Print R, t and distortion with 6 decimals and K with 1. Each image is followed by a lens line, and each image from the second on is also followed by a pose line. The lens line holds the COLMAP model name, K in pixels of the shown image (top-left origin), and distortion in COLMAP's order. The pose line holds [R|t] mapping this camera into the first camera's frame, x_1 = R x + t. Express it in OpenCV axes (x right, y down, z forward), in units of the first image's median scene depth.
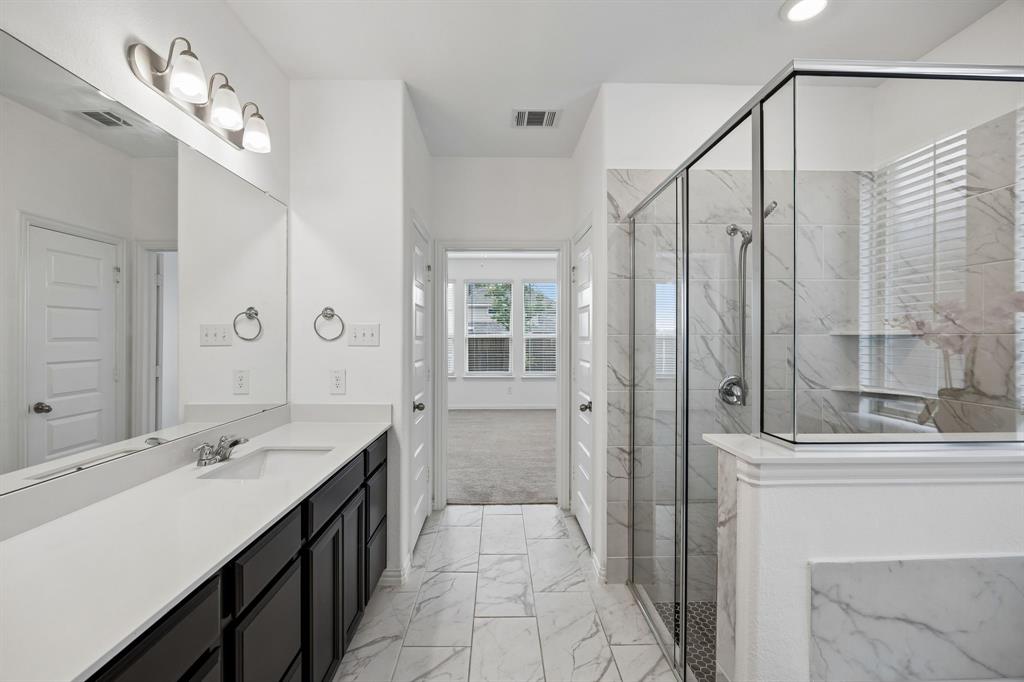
lens RADIAL K [[417.4, 0, 507.5], [0, 417.4, 336.6], [0, 0, 1]] dist [-0.011619, 0.001684]
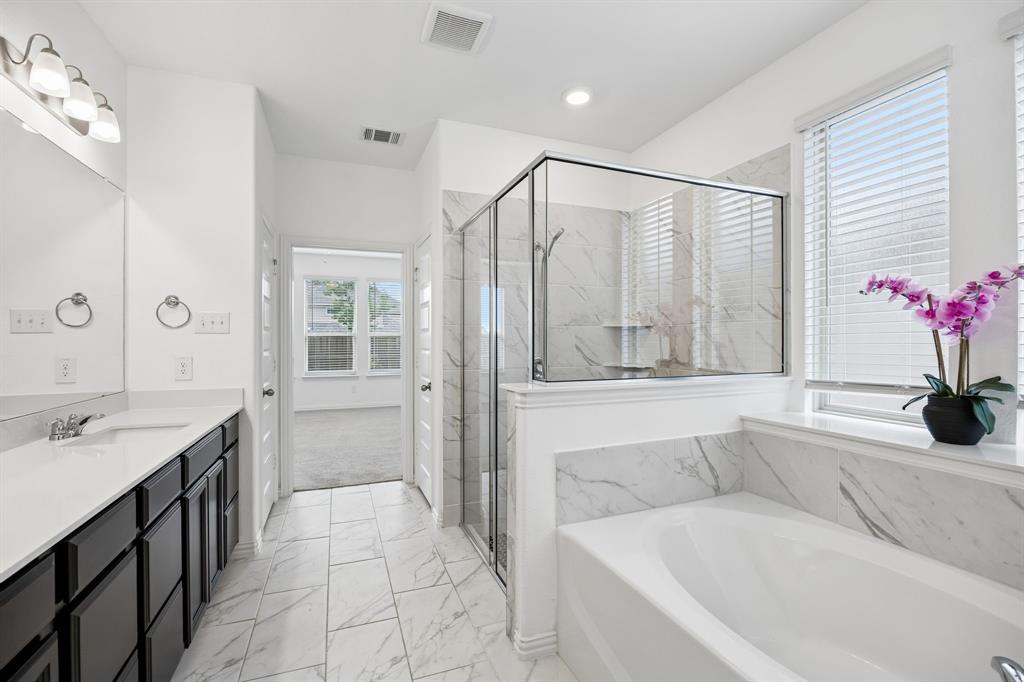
lens RADIAL K [[450.0, 0, 512.7], [0, 450.0, 341.1], [0, 0, 1]] dist [-0.023406, 0.000810]
pose [[0.937382, -0.002348, 0.348295, -0.028078], [0.004340, 0.999978, -0.004938, 0.051077], [-0.348276, 0.006141, 0.937372, -0.310016]]
